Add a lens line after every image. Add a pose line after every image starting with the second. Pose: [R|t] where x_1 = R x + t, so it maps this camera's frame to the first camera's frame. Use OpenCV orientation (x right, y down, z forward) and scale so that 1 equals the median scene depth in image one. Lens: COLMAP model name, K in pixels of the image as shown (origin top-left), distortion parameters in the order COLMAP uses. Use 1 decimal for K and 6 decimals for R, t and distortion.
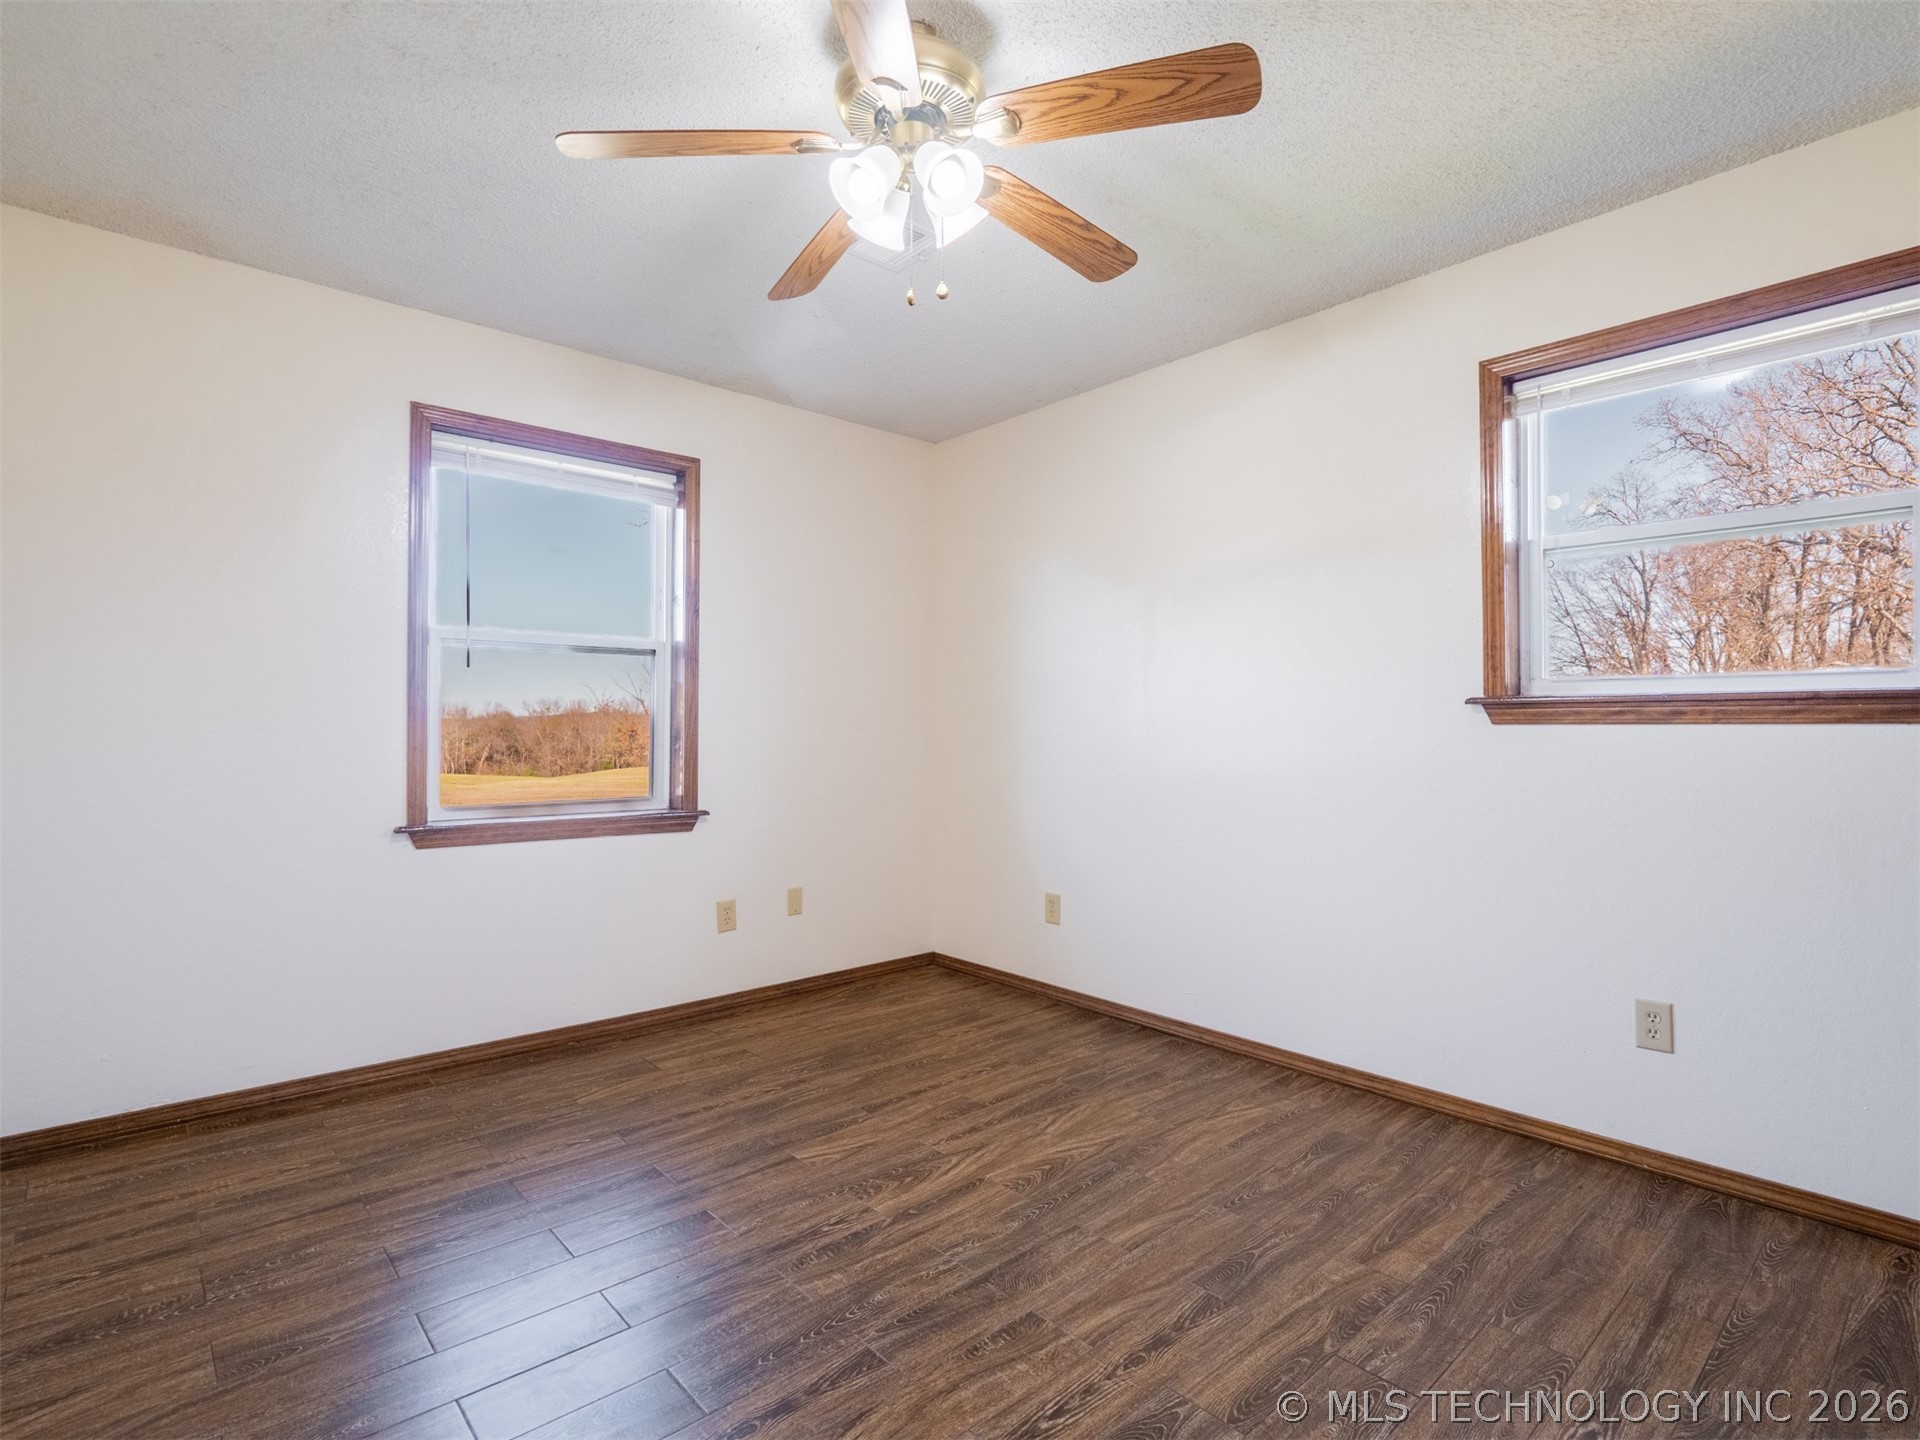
lens RADIAL K [[994.9, 0, 960.0], [0, 994.9, 720.0], [0, 0, 1]] dist [-0.005302, -0.007494]
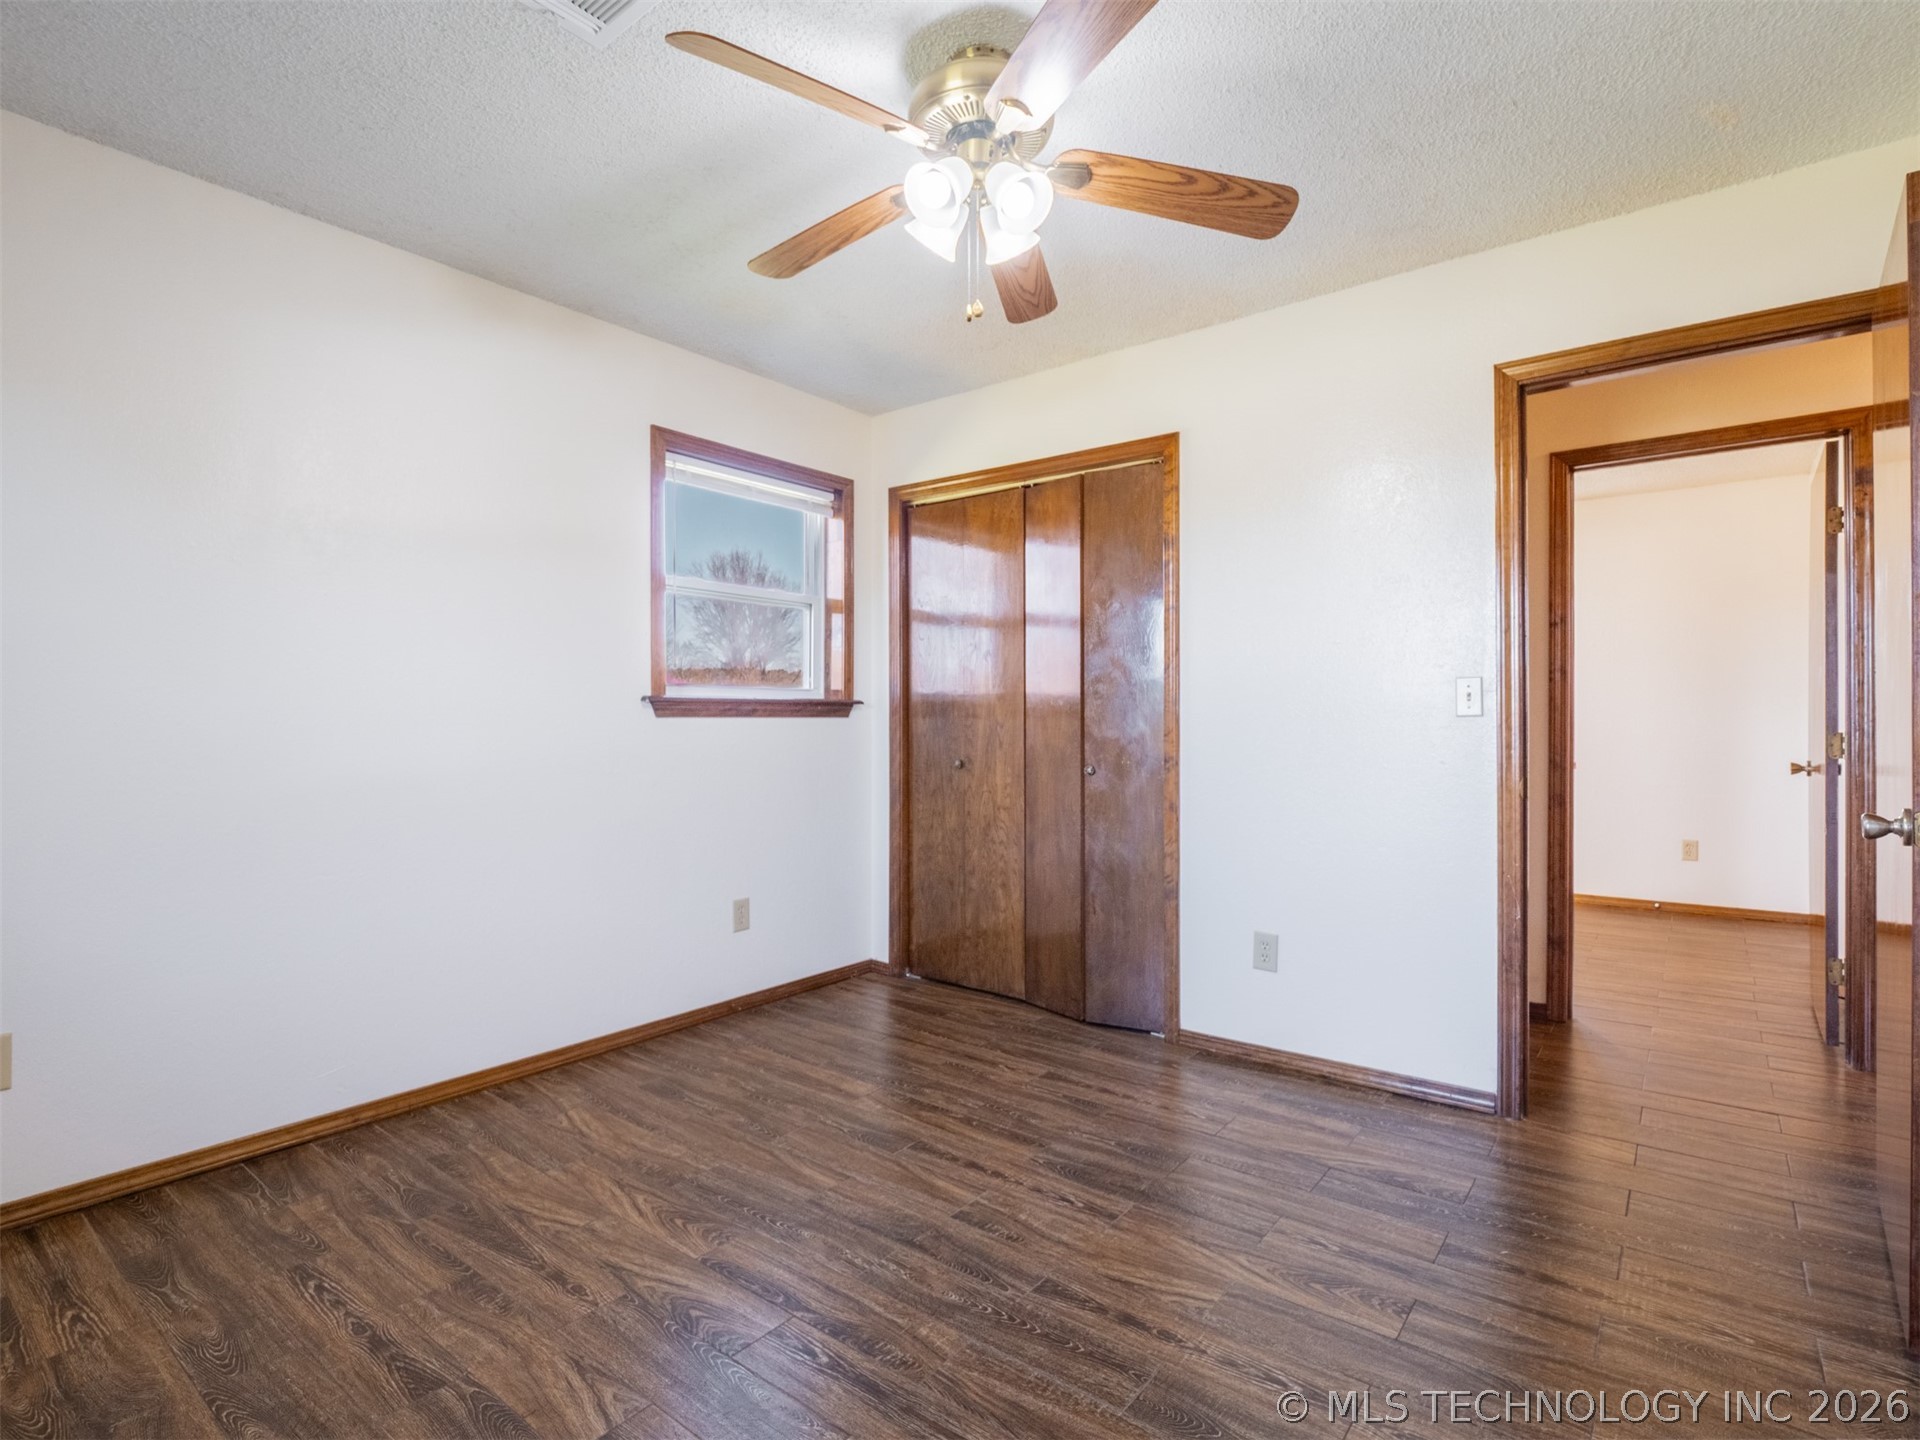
lens RADIAL K [[994.9, 0, 960.0], [0, 994.9, 720.0], [0, 0, 1]] dist [-0.005302, -0.007494]
pose [[-0.214128, -0.004663, 0.976795, -0.954766], [-0.006091, 0.999976, 0.003439, 0.003091], [-0.976787, -0.005213, -0.214151, 1.103607]]
